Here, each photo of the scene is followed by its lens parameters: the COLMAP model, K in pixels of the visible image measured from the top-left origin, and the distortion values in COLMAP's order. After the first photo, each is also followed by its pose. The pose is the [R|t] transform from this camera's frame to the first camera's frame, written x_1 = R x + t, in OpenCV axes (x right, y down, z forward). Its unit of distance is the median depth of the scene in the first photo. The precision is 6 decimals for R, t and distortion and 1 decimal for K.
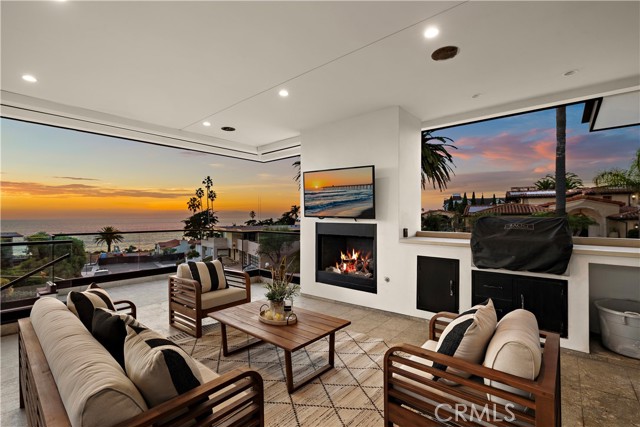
lens RADIAL K [[289.5, 0, 320.0], [0, 289.5, 213.5], [0, 0, 1]] dist [-0.001060, -0.000310]
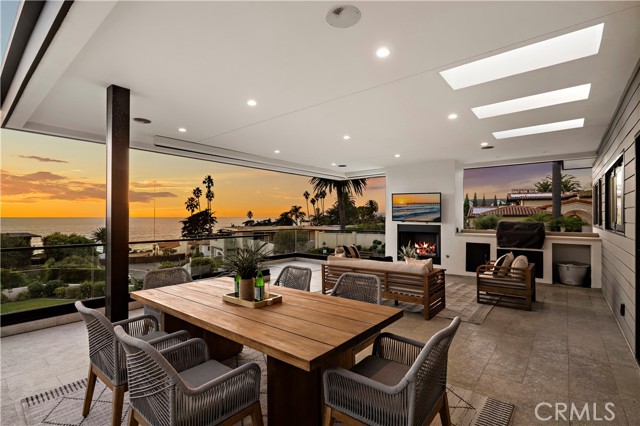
lens RADIAL K [[302.9, 0, 320.0], [0, 302.9, 213.0], [0, 0, 1]] dist [-0.000448, 0.000000]
pose [[0.999783, 0.001144, 0.020778, -0.092410], [-0.001115, 0.999998, -0.001410, -0.005614], [-0.020780, 0.001386, 0.999783, -0.132542]]
